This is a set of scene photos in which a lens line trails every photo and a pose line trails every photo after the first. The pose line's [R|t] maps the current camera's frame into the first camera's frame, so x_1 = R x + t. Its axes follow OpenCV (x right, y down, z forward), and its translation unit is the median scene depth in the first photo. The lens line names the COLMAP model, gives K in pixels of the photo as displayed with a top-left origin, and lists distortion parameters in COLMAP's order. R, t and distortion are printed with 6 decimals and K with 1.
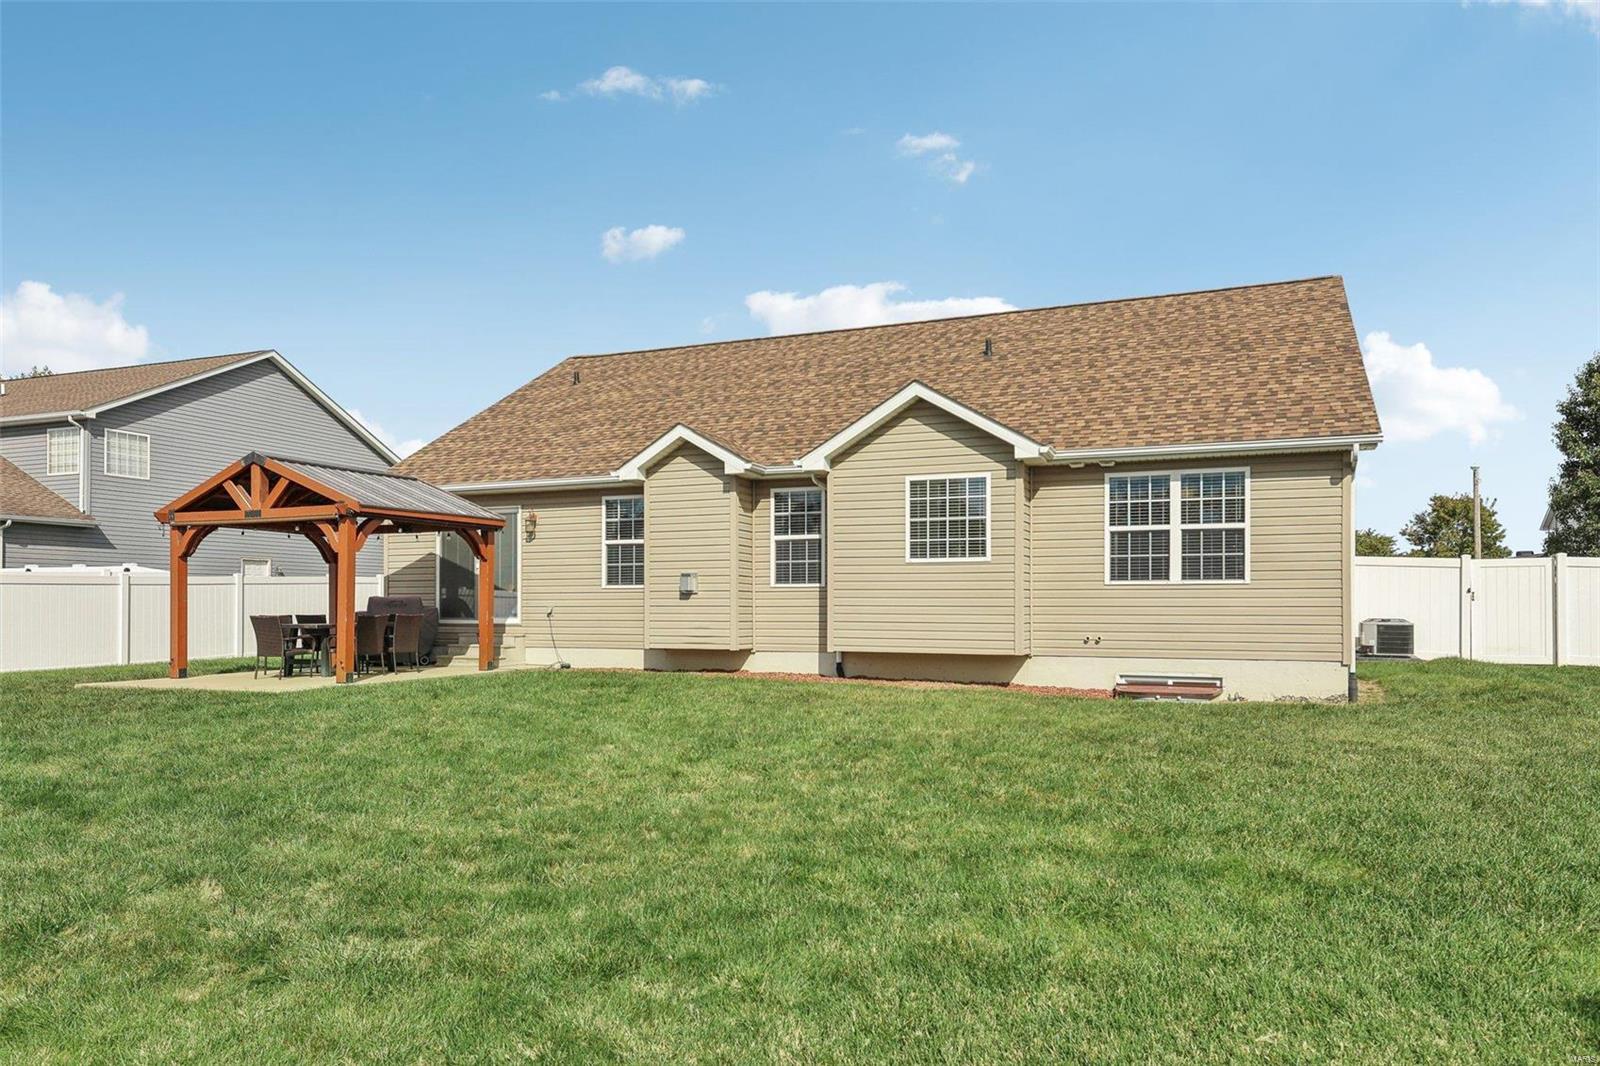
lens RADIAL K [[1037.2, 0, 776.2], [0, 1037.2, 593.6], [0, 0, 1]] dist [-0.001948, -0.000229]
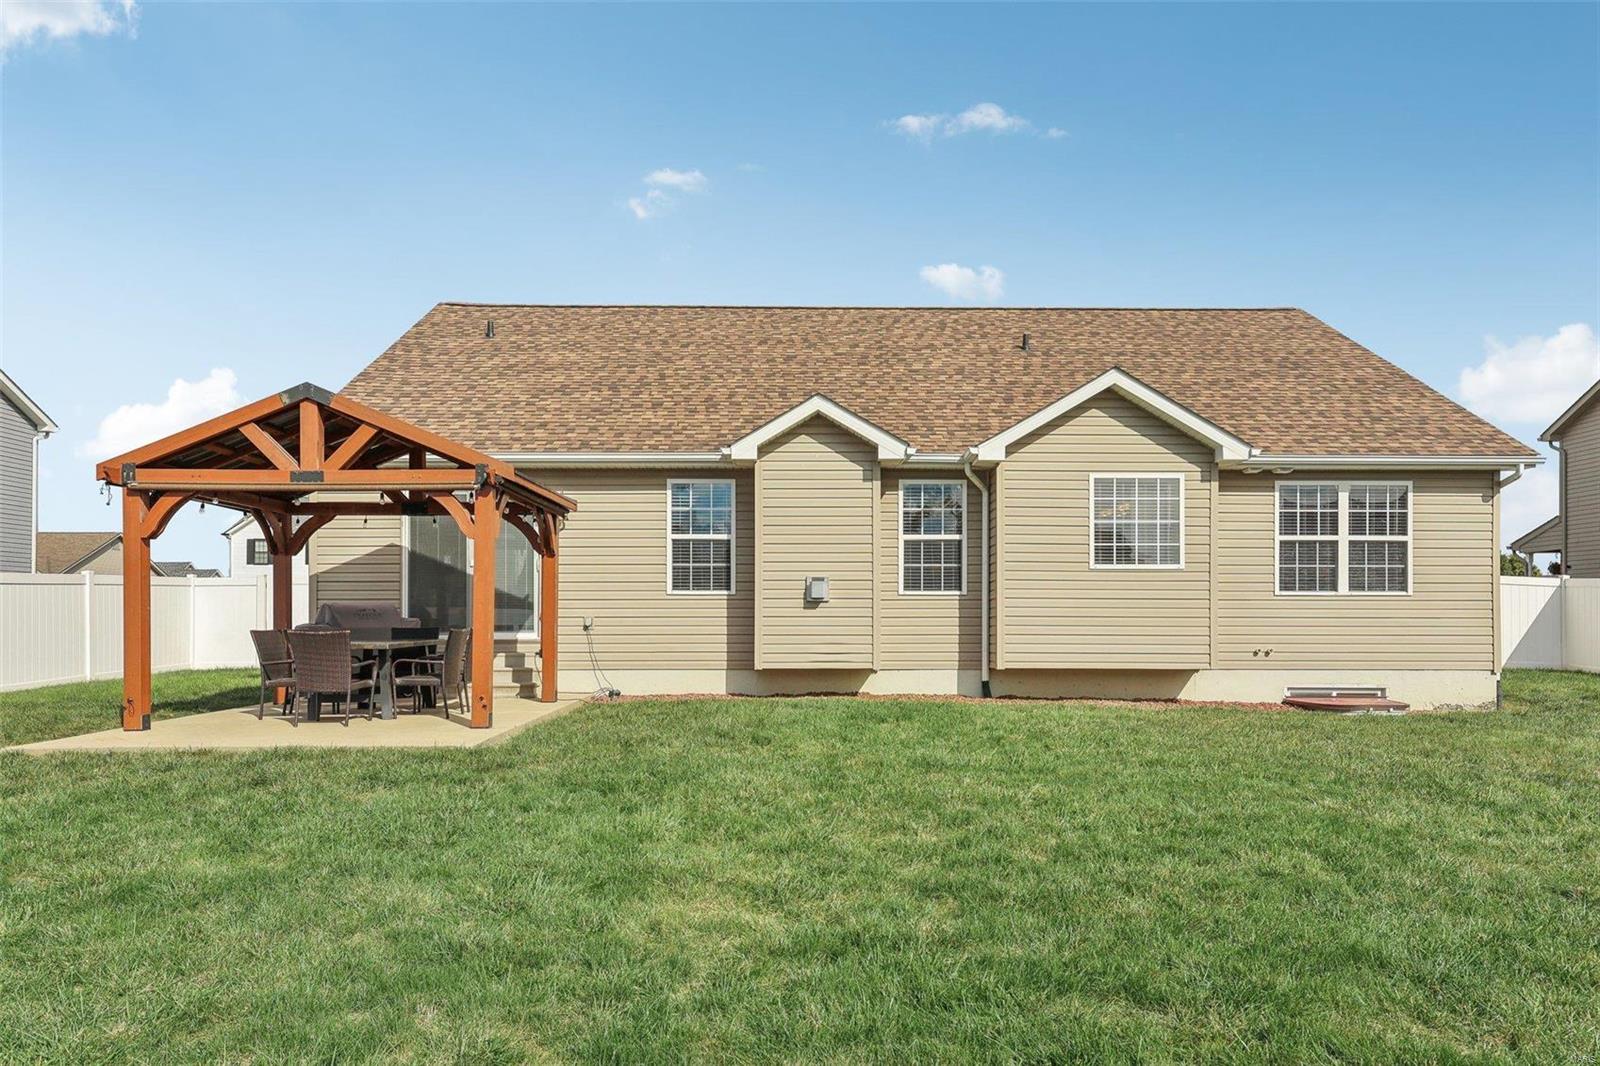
lens RADIAL K [[1070.2, 0, 773.1], [0, 1070.2, 606.7], [0, 0, 1]] dist [0.007336, 0.003167]
pose [[0.917945, 0.004078, 0.396686, -0.501152], [-0.005770, 0.999979, 0.003074, 0.001813], [-0.396665, -0.005111, 0.917949, 0.256622]]
